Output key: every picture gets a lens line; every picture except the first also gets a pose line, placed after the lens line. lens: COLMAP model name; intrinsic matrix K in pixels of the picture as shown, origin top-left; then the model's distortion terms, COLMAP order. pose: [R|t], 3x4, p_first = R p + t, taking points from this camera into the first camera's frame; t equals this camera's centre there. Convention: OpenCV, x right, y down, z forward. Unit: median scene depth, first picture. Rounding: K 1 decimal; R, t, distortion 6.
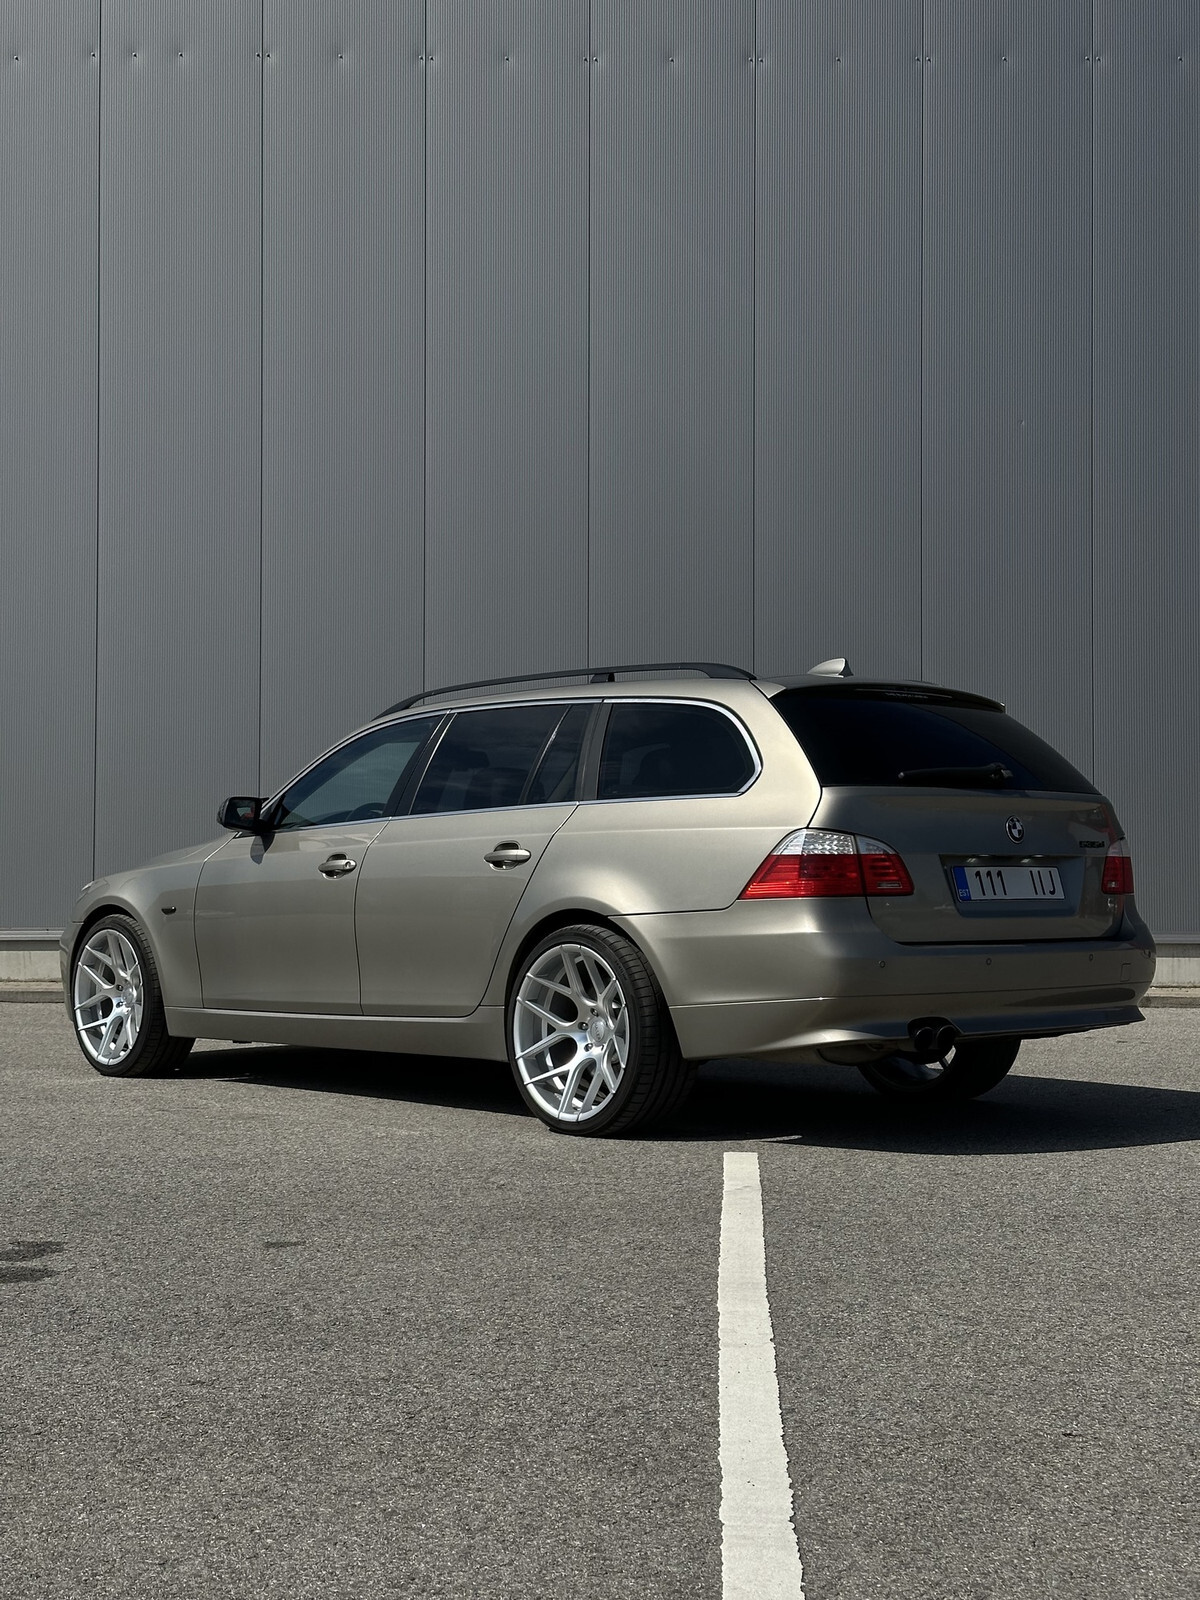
lens RADIAL K [[2242.2, 0, 600.0], [0, 2242.2, 800.0], [0, 0, 1]] dist [0.156132, -0.385230]
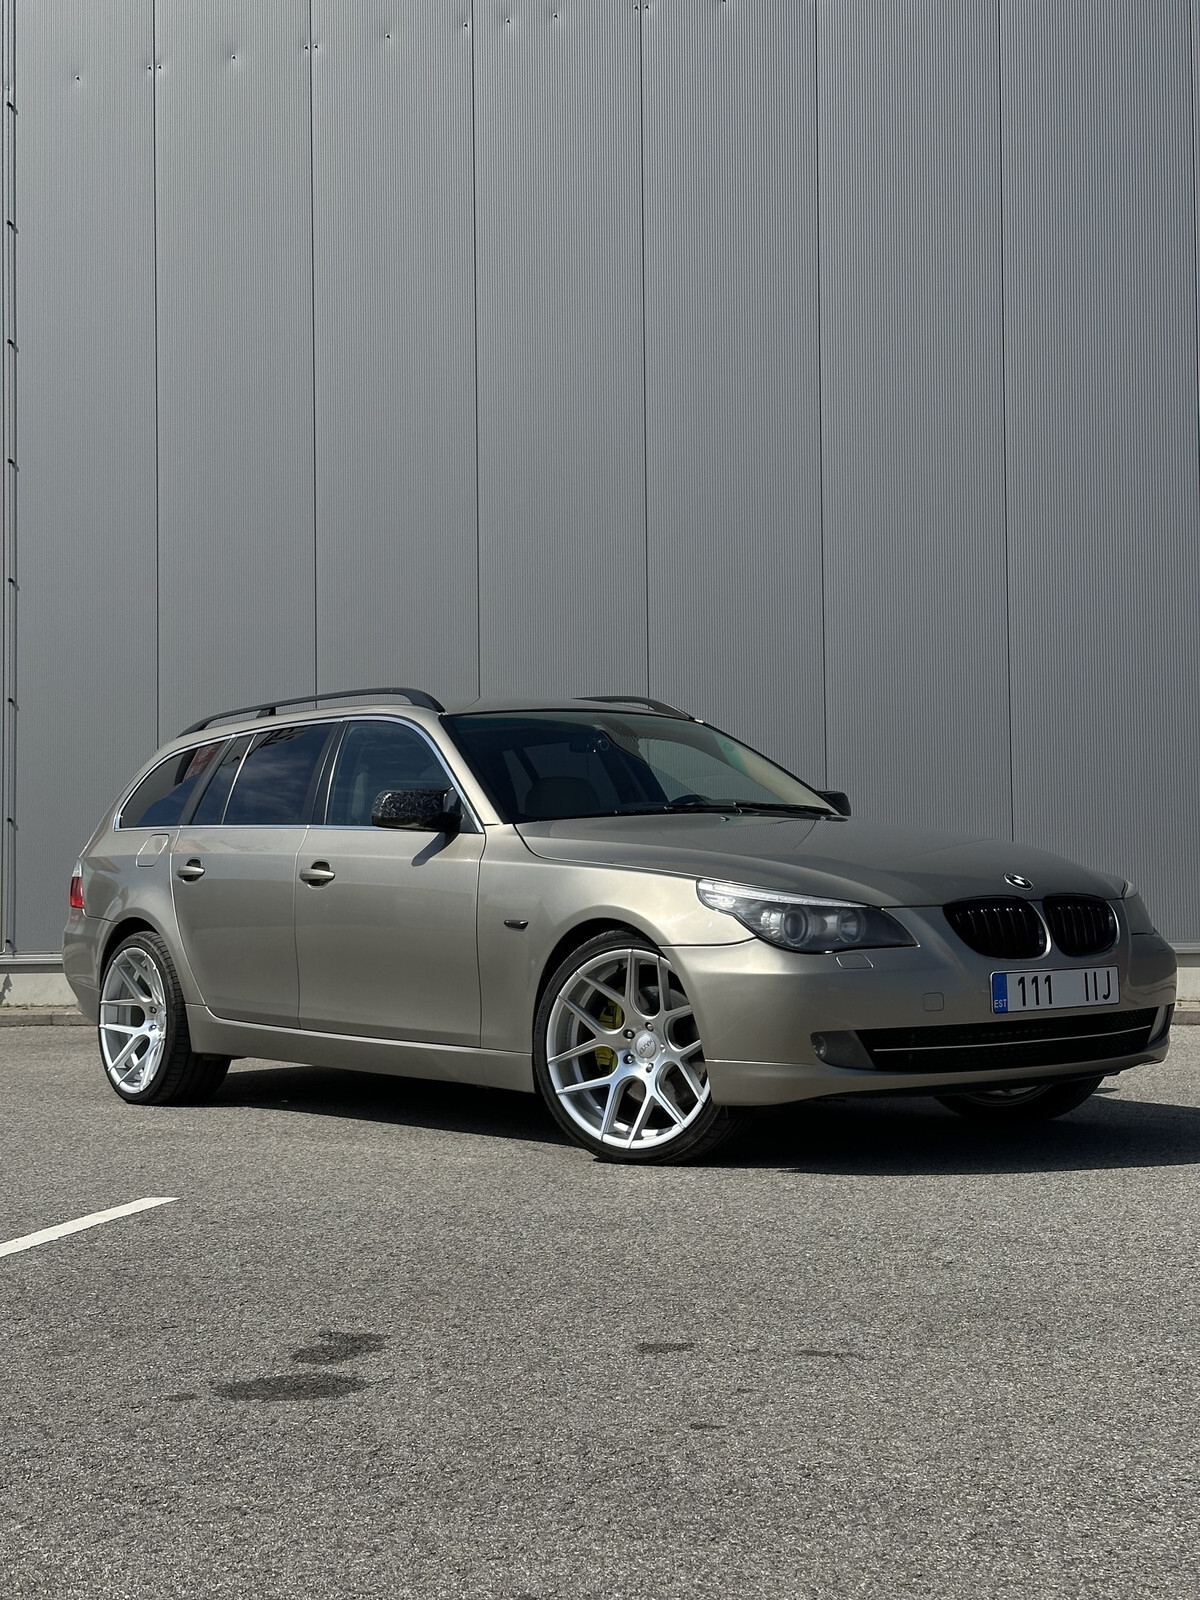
lens RADIAL K [[2242.2, 0, 600.0], [0, 2242.2, 800.0], [0, 0, 1]] dist [0.156132, -0.385230]
pose [[0.983977, -0.023347, -0.176763, -0.025677], [0.021806, 0.999705, -0.010659, 0.023827], [0.176959, 0.006634, 0.984196, 0.273279]]
